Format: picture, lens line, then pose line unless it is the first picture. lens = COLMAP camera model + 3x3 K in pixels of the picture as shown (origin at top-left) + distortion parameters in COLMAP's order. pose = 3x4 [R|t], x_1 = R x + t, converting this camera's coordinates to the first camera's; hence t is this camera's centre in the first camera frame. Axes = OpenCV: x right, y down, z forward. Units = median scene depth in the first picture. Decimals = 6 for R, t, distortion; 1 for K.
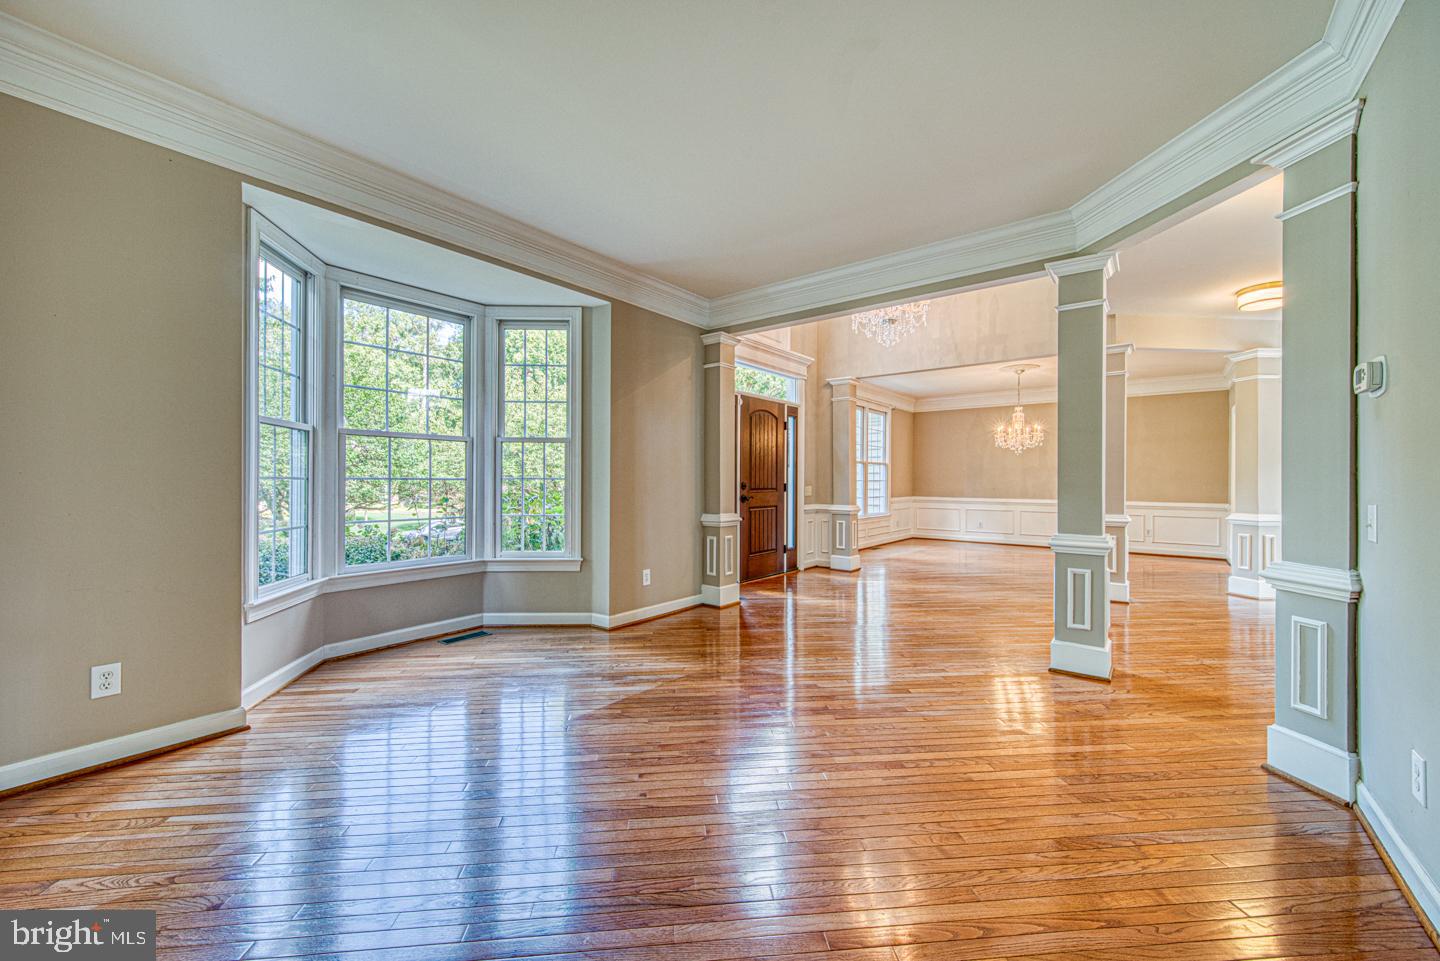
lens RADIAL K [[552.8, 0, 723.9], [0, 552.8, 481.0], [0, 0, 1]] dist [0.003869, -0.001384]
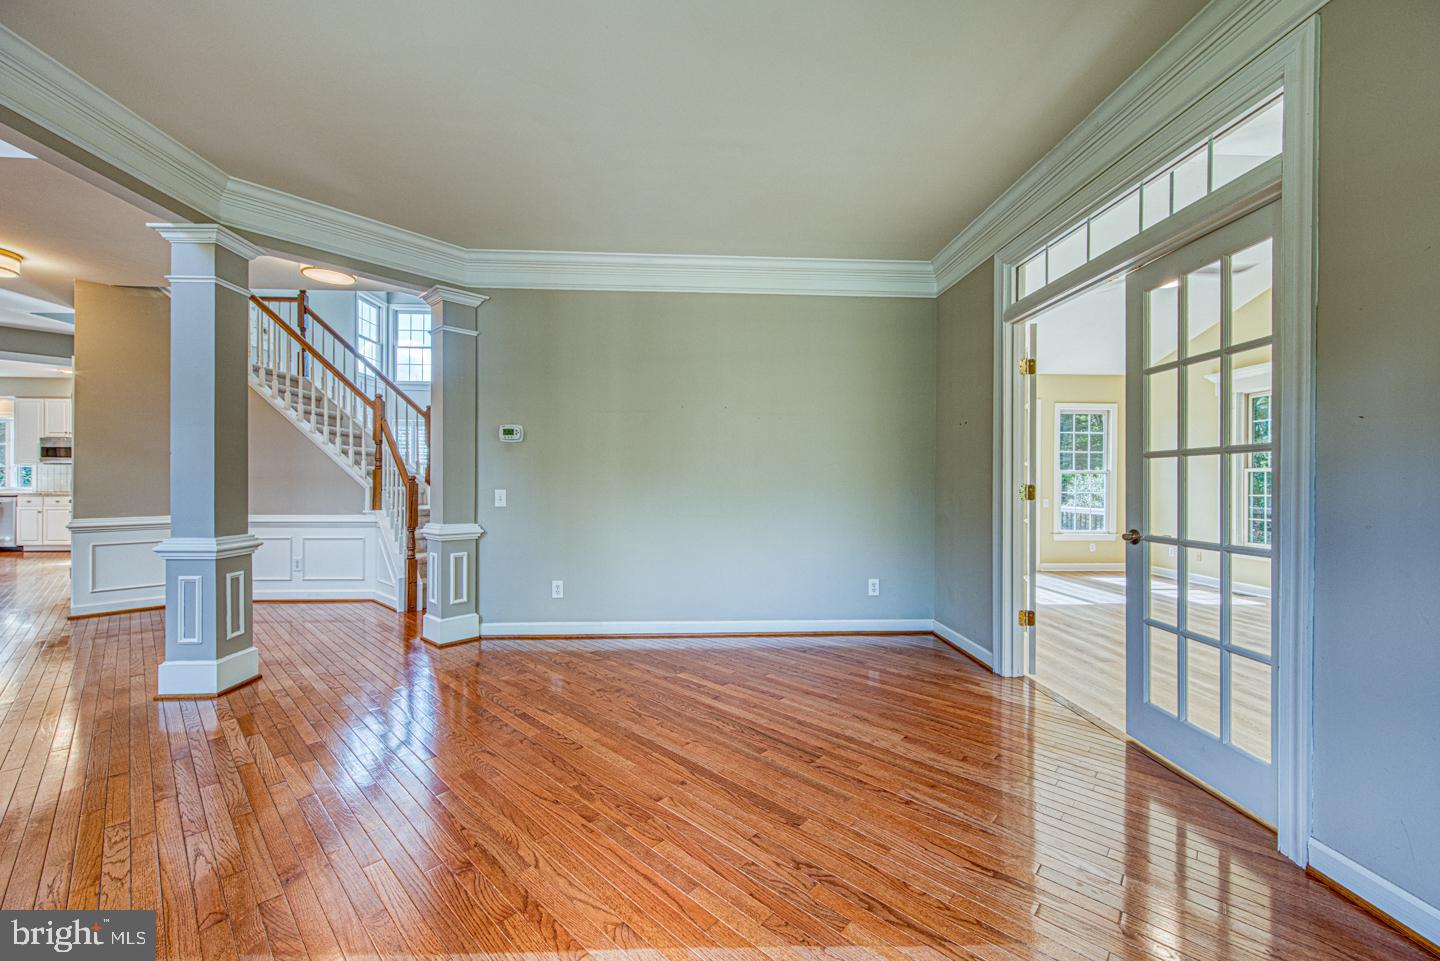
lens RADIAL K [[552.8, 0, 720.0], [0, 552.8, 477.7], [0, 0, 1]] dist [0.003869, -0.001384]
pose [[-0.657581, -0.001393, 0.753382, -0.321128], [-0.007837, 0.999957, -0.004992, -0.001098], [-0.753343, -0.009187, -0.657564, 0.537246]]
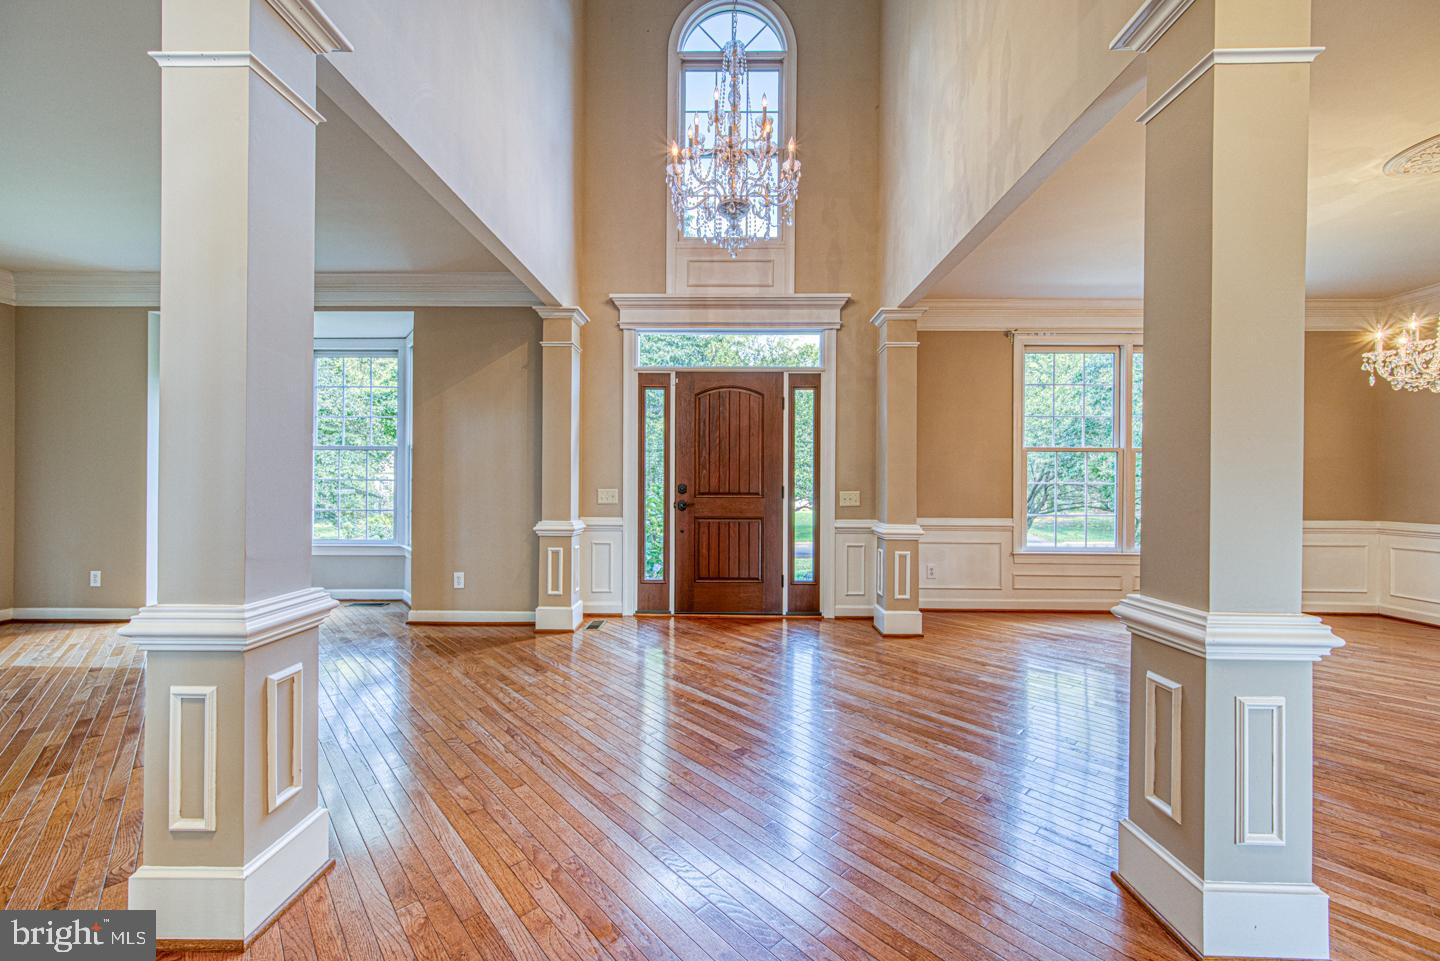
lens RADIAL K [[552.8, 0, 719.8], [0, 552.8, 482.2], [0, 0, 1]] dist [0.003869, -0.001384]
pose [[0.605476, 0.003290, -0.795857, 0.684511], [-0.003823, 0.999992, 0.001226, -0.001966], [0.795855, 0.002300, 0.605483, 0.575247]]
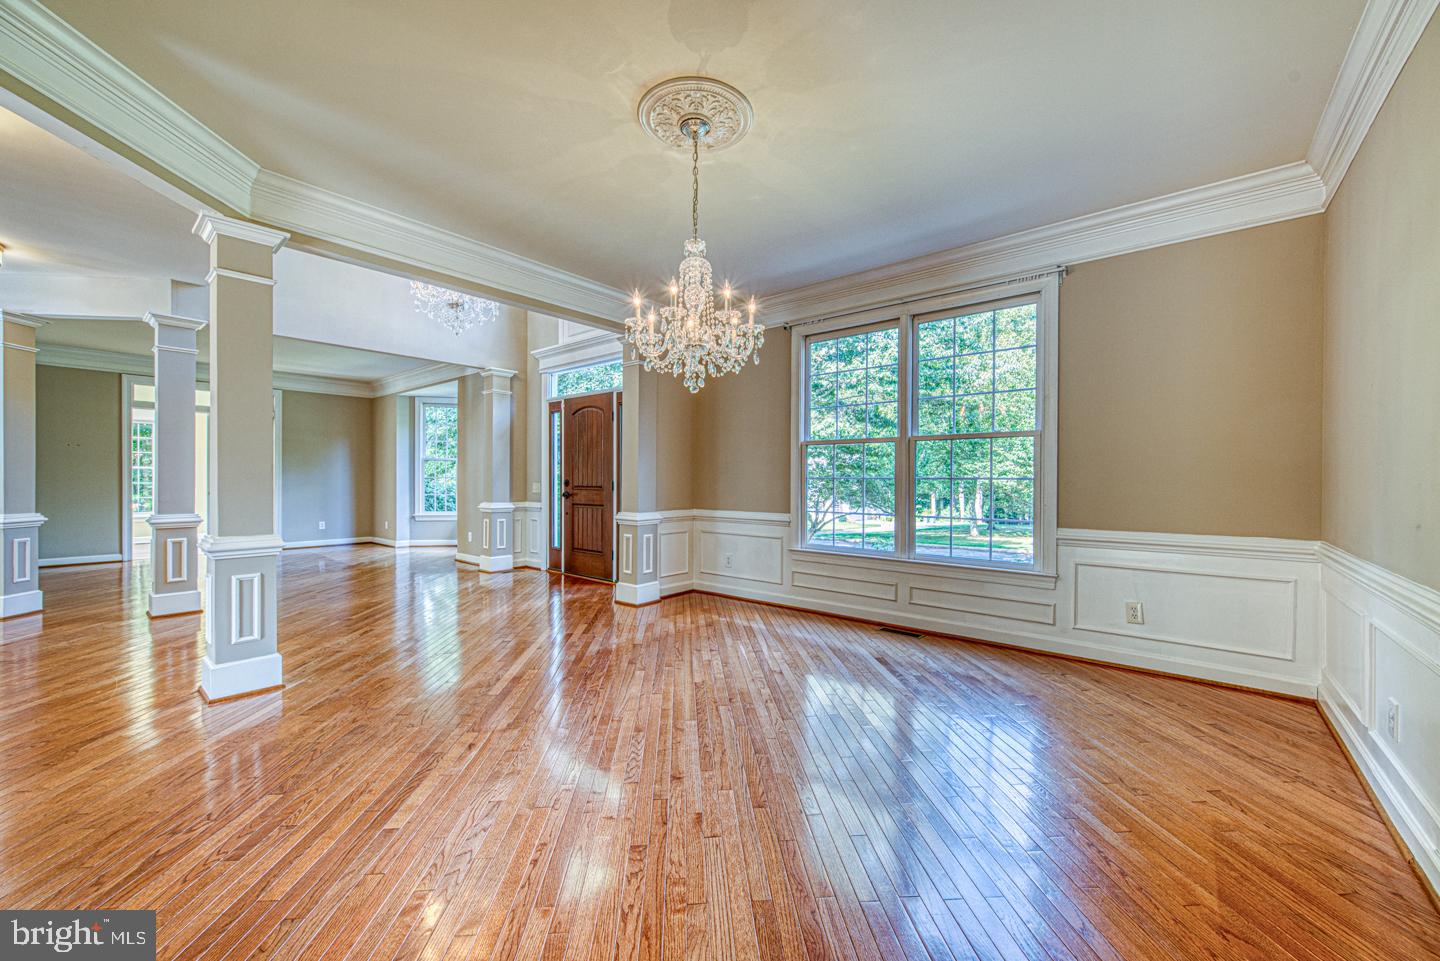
lens RADIAL K [[552.8, 0, 720.2], [0, 552.8, 483.4], [0, 0, 1]] dist [0.003869, -0.001384]
pose [[-0.028382, 0.004390, -0.999588, 1.105078], [-0.004189, 0.999981, 0.004510, 0.003262], [0.999588, 0.004315, -0.028363, 1.331875]]
